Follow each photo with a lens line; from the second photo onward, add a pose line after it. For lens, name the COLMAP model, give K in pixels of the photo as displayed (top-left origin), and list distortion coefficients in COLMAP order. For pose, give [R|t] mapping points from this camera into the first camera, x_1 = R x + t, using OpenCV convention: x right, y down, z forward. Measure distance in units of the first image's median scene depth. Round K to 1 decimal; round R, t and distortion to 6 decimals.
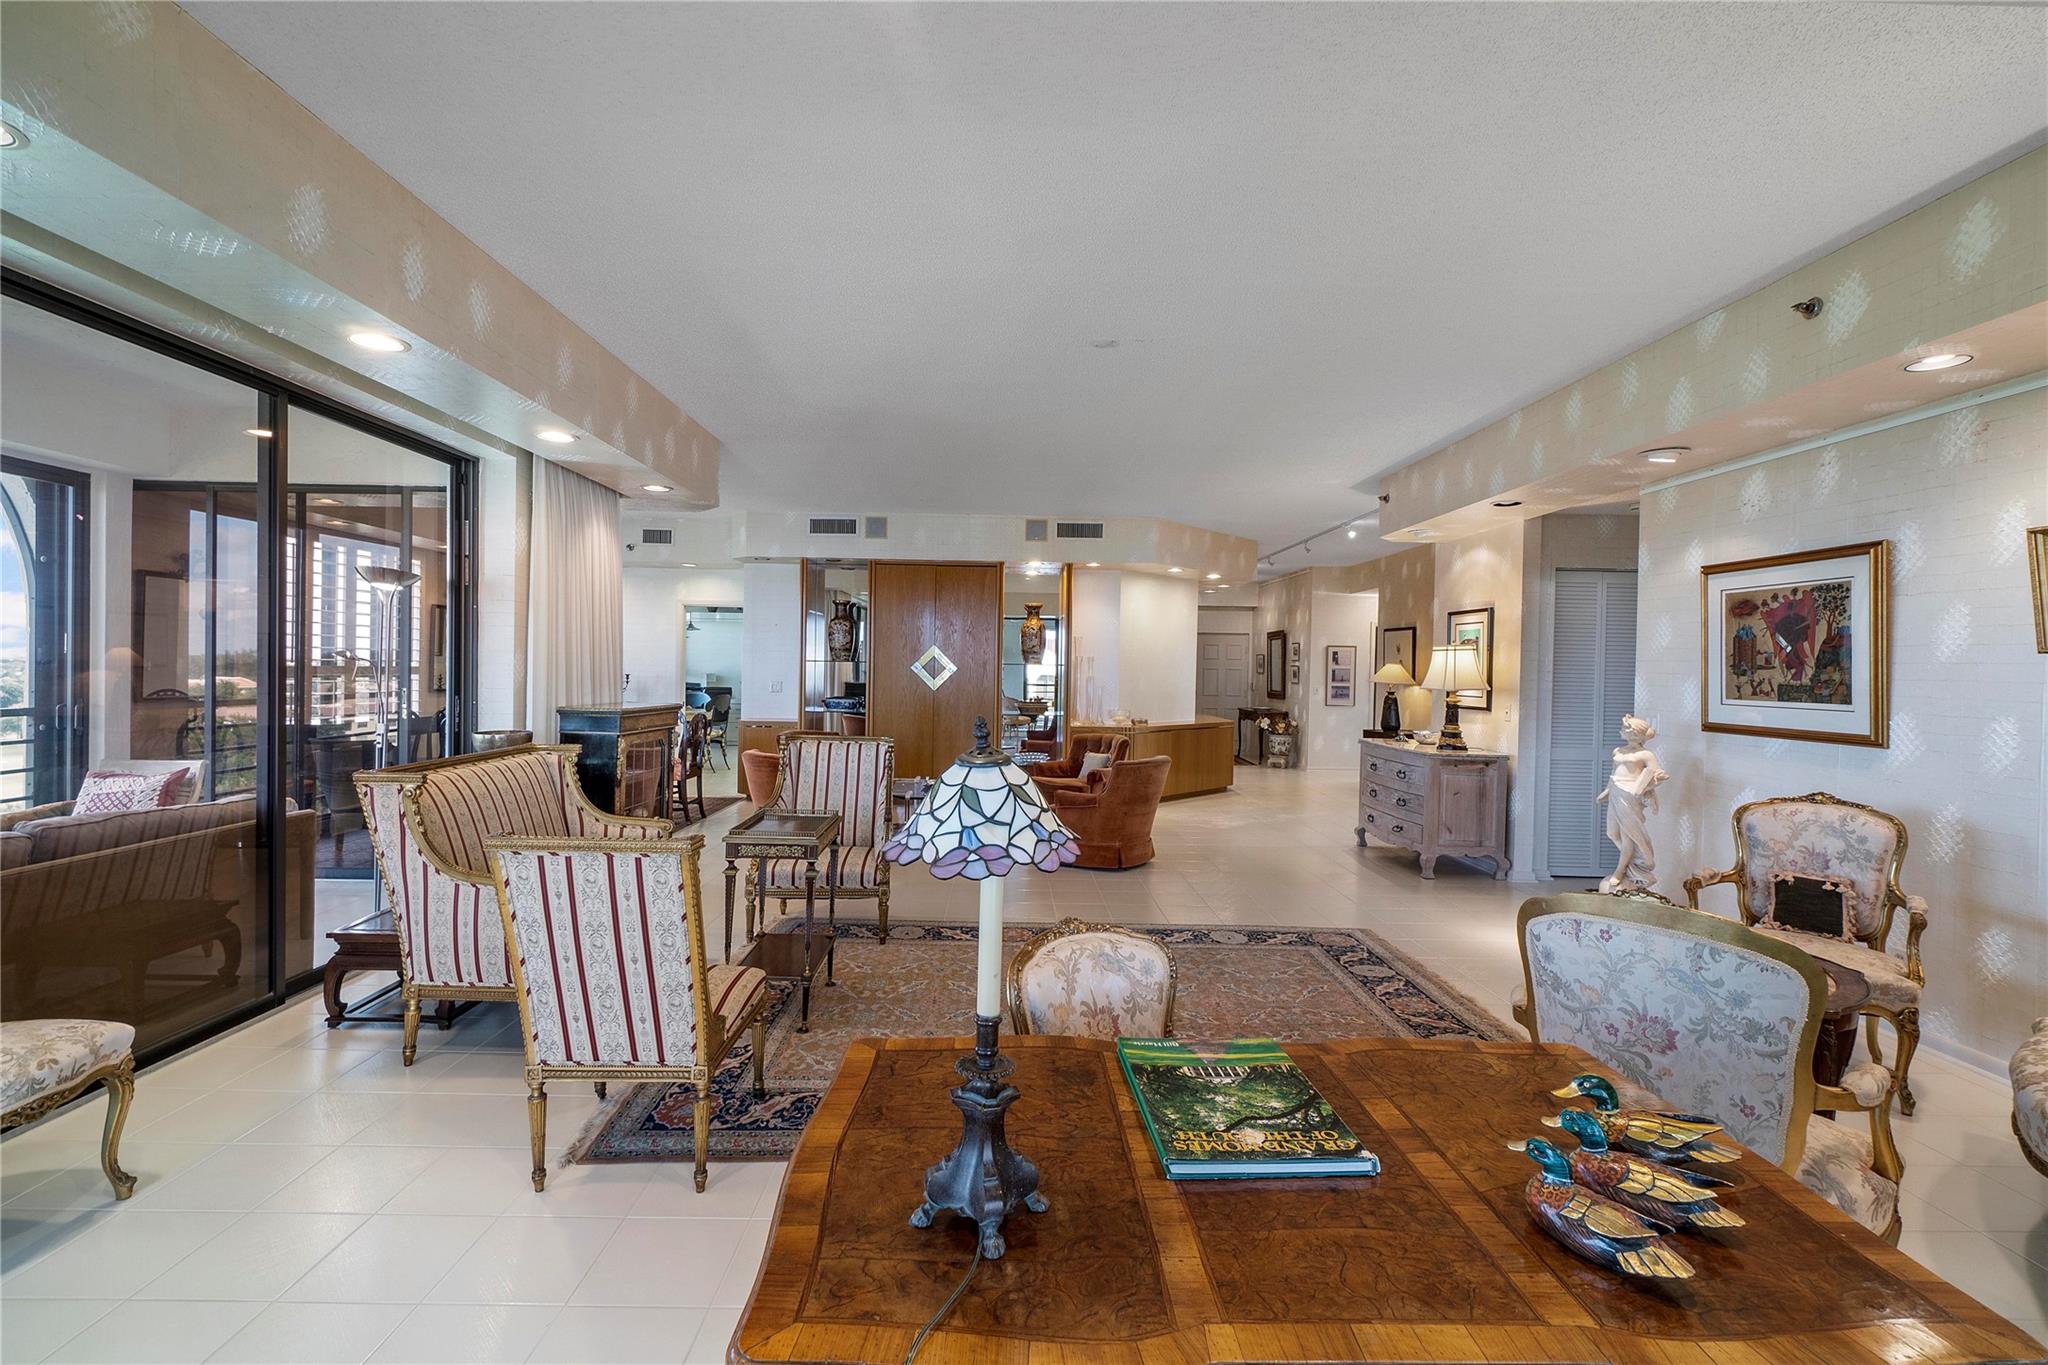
lens RADIAL K [[890.6, 0, 1019.0], [0, 890.6, 686.0], [0, 0, 1]] dist [-0.003776, -0.000159]
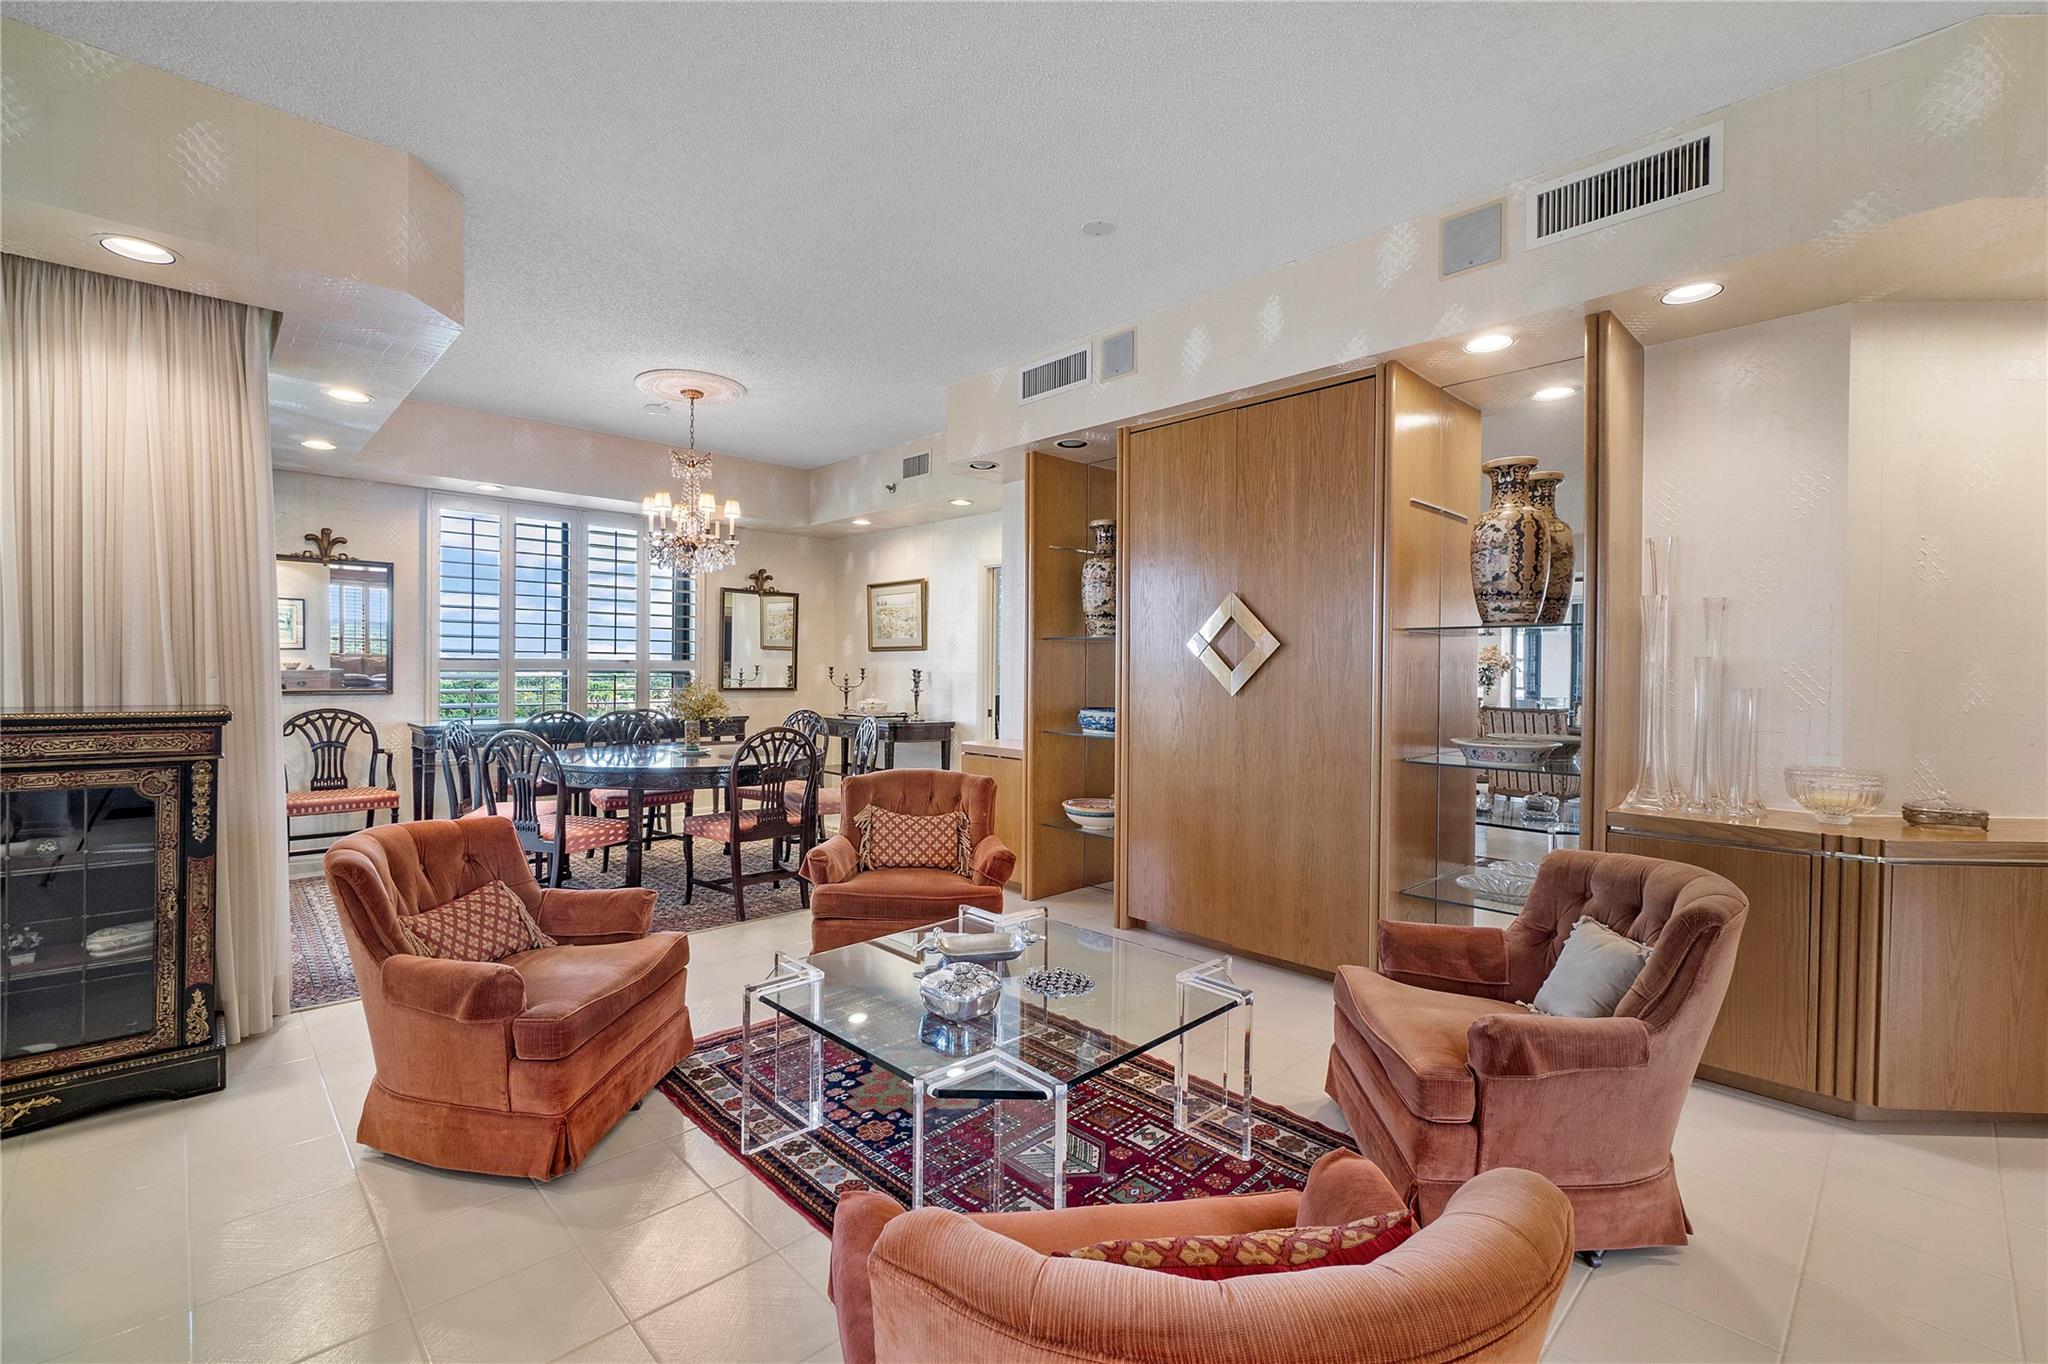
lens RADIAL K [[890.6, 0, 1004.2], [0, 890.6, 679.8], [0, 0, 1]] dist [-0.003776, -0.000159]
pose [[0.692369, -0.003106, -0.721536, 0.326214], [-0.010335, 0.999845, -0.014221, 0.010860], [0.721469, 0.017303, 0.692230, 1.425612]]
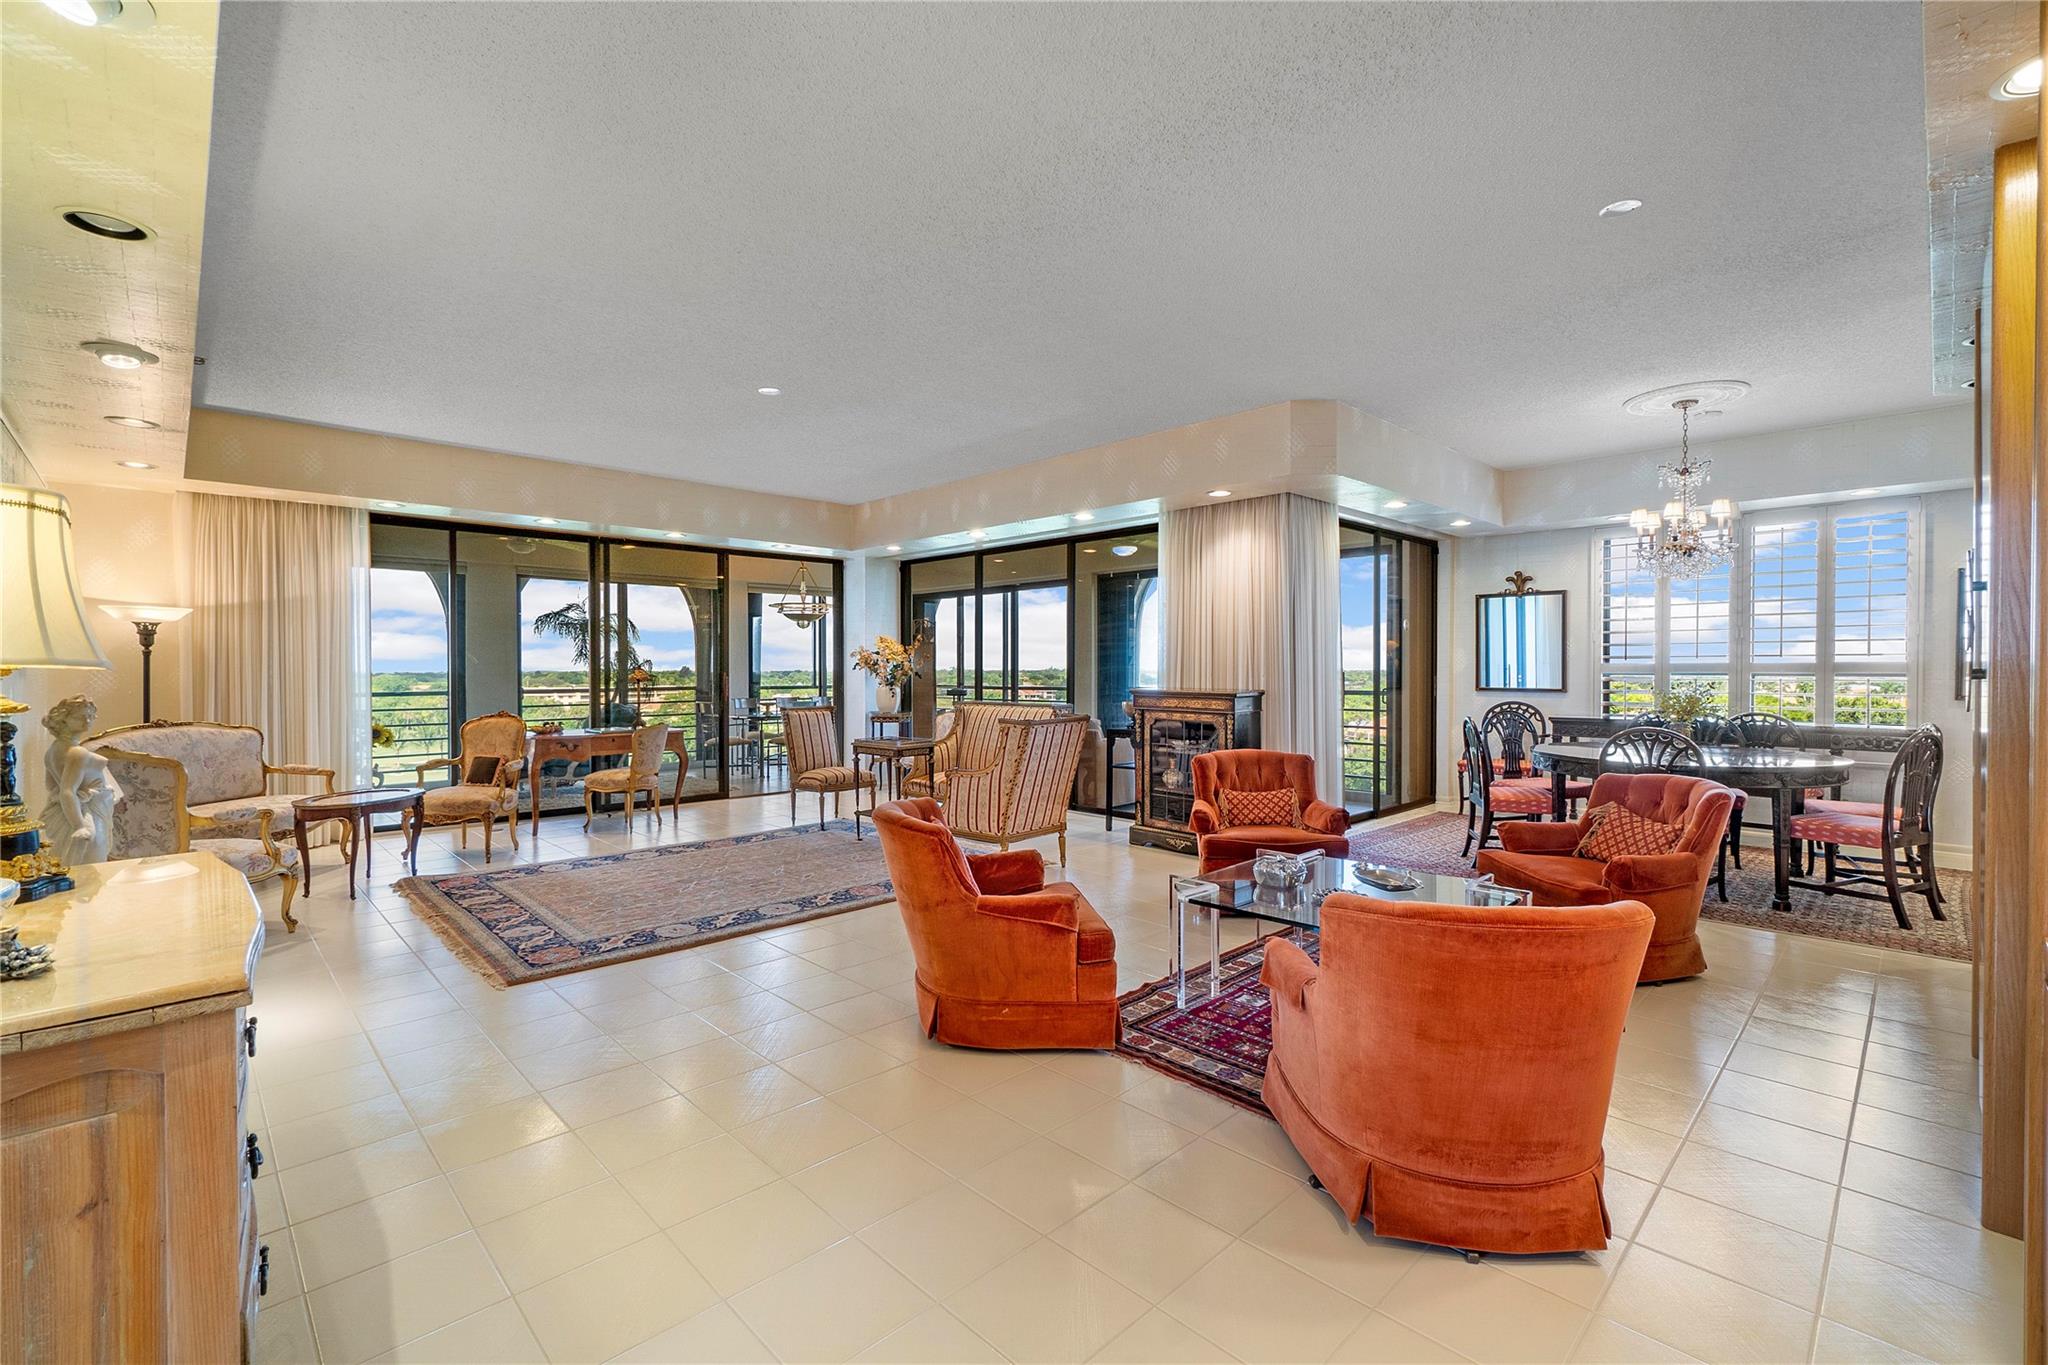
lens RADIAL K [[890.6, 0, 1017.8], [0, 890.6, 675.9], [0, 0, 1]] dist [-0.003776, -0.000159]
pose [[-0.729718, -0.008708, -0.683693, 0.807434], [-0.025152, 0.999584, 0.014114, -0.012660], [0.683286, 0.027495, -0.729633, 2.520268]]
